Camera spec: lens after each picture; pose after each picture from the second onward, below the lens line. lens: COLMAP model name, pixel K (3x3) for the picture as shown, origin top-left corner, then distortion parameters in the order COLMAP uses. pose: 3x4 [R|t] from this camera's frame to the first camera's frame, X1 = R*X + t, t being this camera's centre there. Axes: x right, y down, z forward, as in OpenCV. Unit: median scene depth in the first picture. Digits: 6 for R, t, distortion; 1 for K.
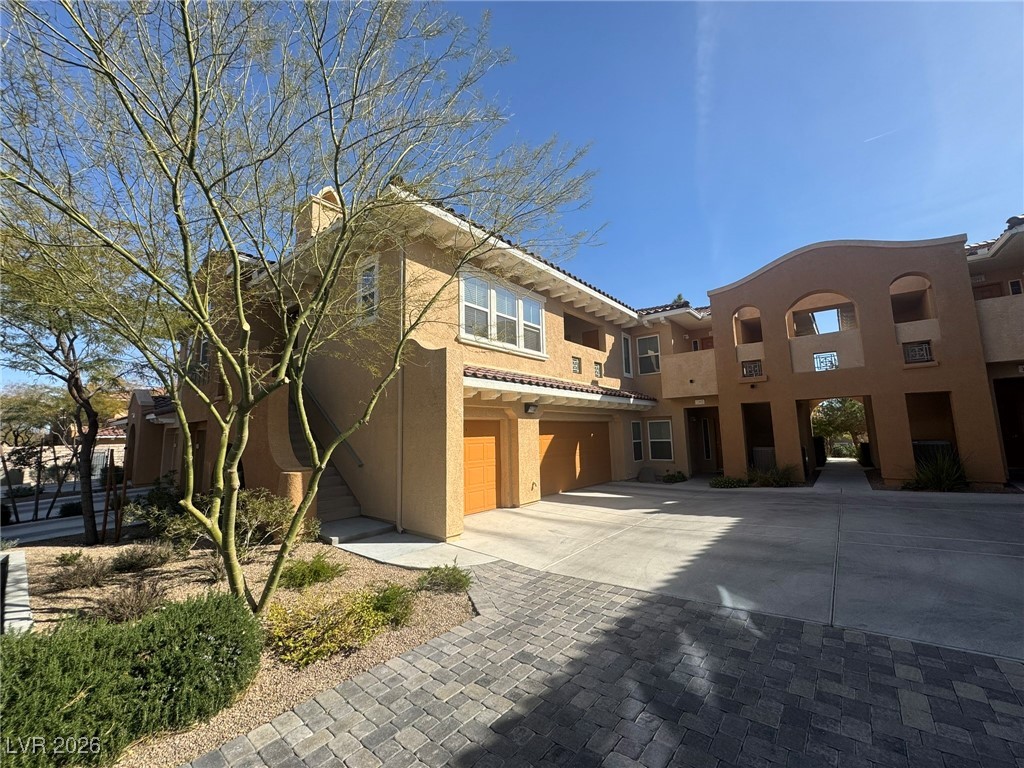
lens RADIAL K [[406.7, 0, 514.1], [0, 406.7, 383.9], [0, 0, 1]] dist [-0.002611, 0.000749]
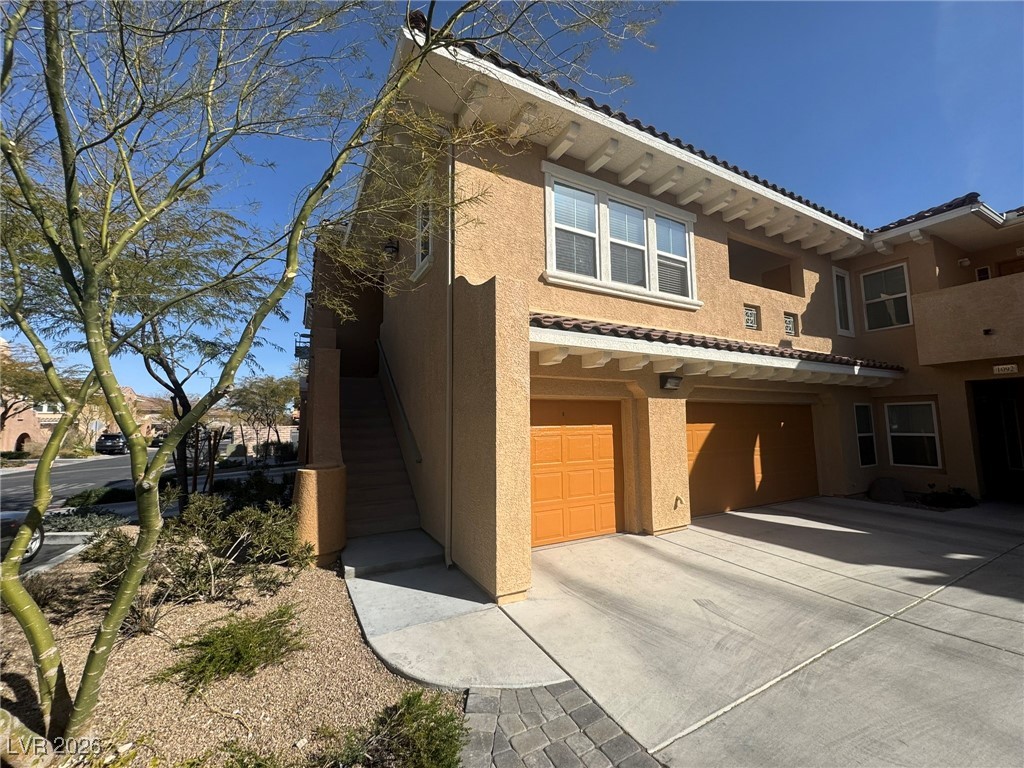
lens RADIAL K [[406.7, 0, 511.2], [0, 406.7, 382.1], [0, 0, 1]] dist [-0.002611, 0.000749]
pose [[0.923714, -0.023256, -0.382376, 0.052100], [0.034948, 0.999109, 0.023658, 0.034791], [0.381485, -0.035217, 0.923704, 0.298291]]
